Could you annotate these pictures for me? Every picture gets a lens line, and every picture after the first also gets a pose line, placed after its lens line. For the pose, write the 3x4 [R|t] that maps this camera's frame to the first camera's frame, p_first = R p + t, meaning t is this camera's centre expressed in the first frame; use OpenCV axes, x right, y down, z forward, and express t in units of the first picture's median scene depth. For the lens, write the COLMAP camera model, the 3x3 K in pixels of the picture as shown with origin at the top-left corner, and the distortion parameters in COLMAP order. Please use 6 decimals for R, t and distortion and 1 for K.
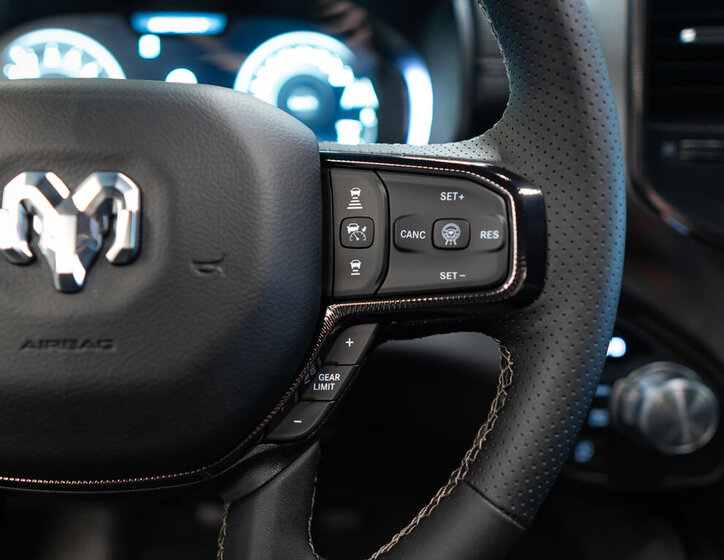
lens RADIAL K [[649.0, 0, 304.0], [0, 649.0, 302.6], [0, 0, 1]] dist [0.003458, -0.008198]
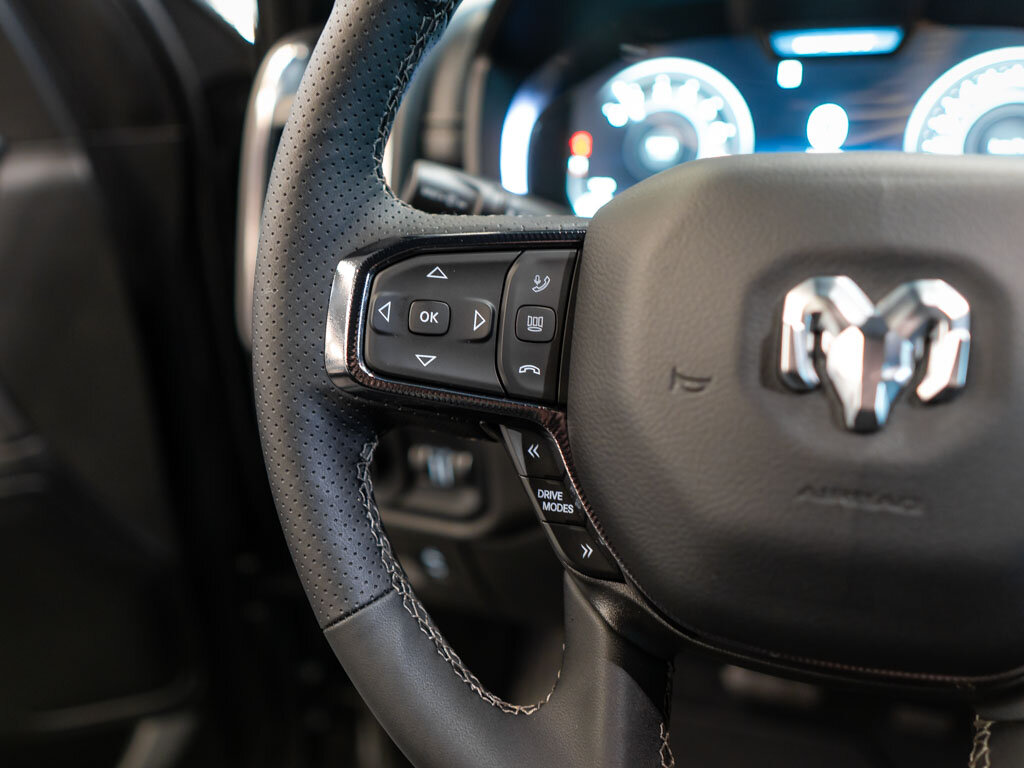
lens RADIAL K [[822.2, 0, 488.8], [0, 822.2, 381.3], [0, 0, 1]] dist [-0.001623, 0.004775]
pose [[0.933569, 0.090072, -0.346895, -0.384305], [-0.083280, 0.995930, 0.034469, -0.063798], [0.348588, -0.003290, 0.937270, -0.094837]]
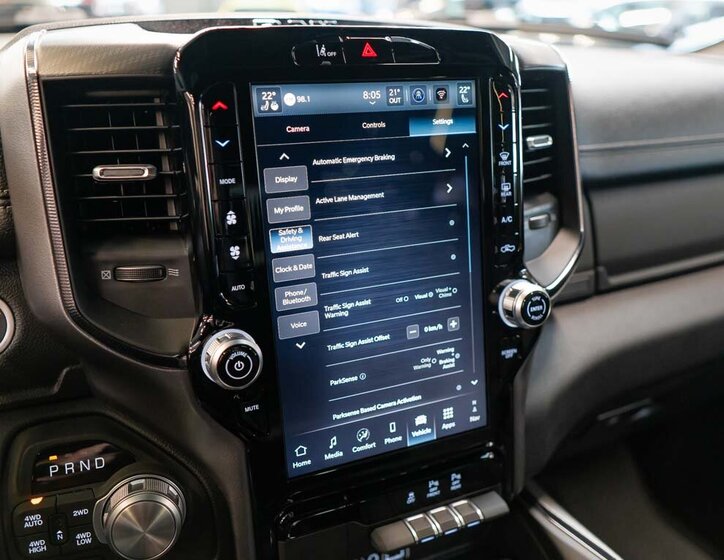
lens RADIAL K [[649.0, 0, 352.5], [0, 649.0, 272.3], [0, 0, 1]] dist [0.003458, -0.008198]
pose [[0.935776, -0.119407, 0.331761, 0.908308], [0.133235, 0.990899, -0.019165, -0.258713], [-0.326453, 0.062136, 0.943169, -0.194604]]
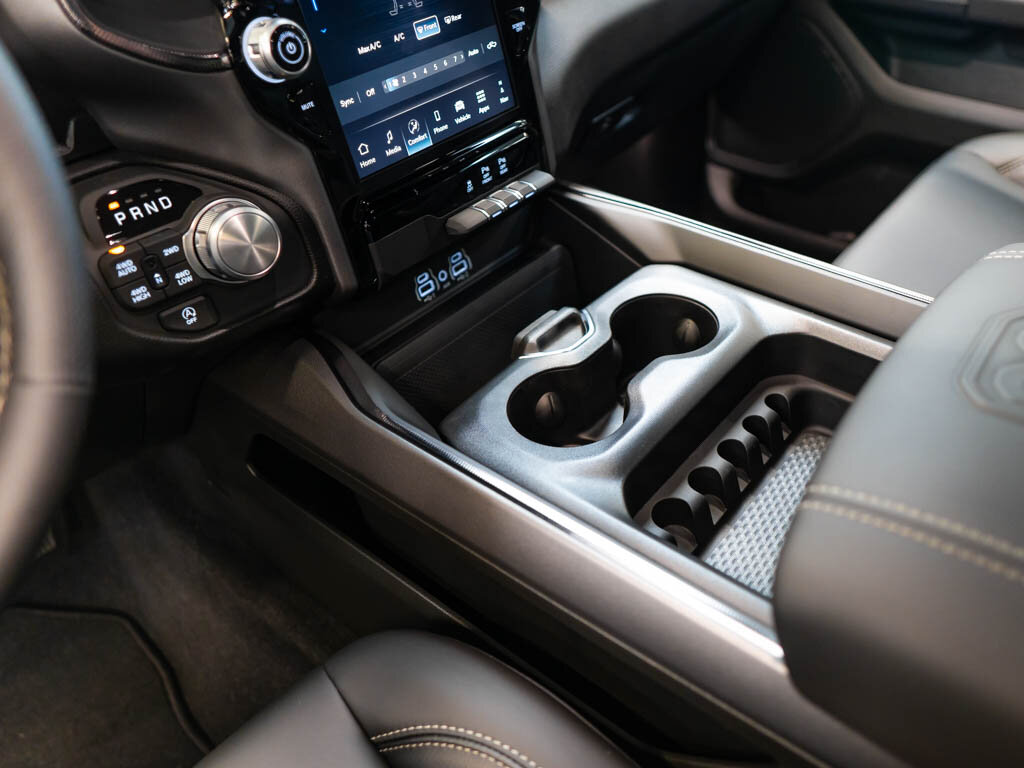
lens RADIAL K [[822.2, 0, 575.6], [0, 822.2, 383.5], [0, 0, 1]] dist [-0.001623, 0.004775]
pose [[0.658855, -0.497358, 0.564398, 0.103602], [0.341505, 0.866242, 0.364690, 0.105546], [-0.670287, -0.047534, 0.740578, -0.525407]]
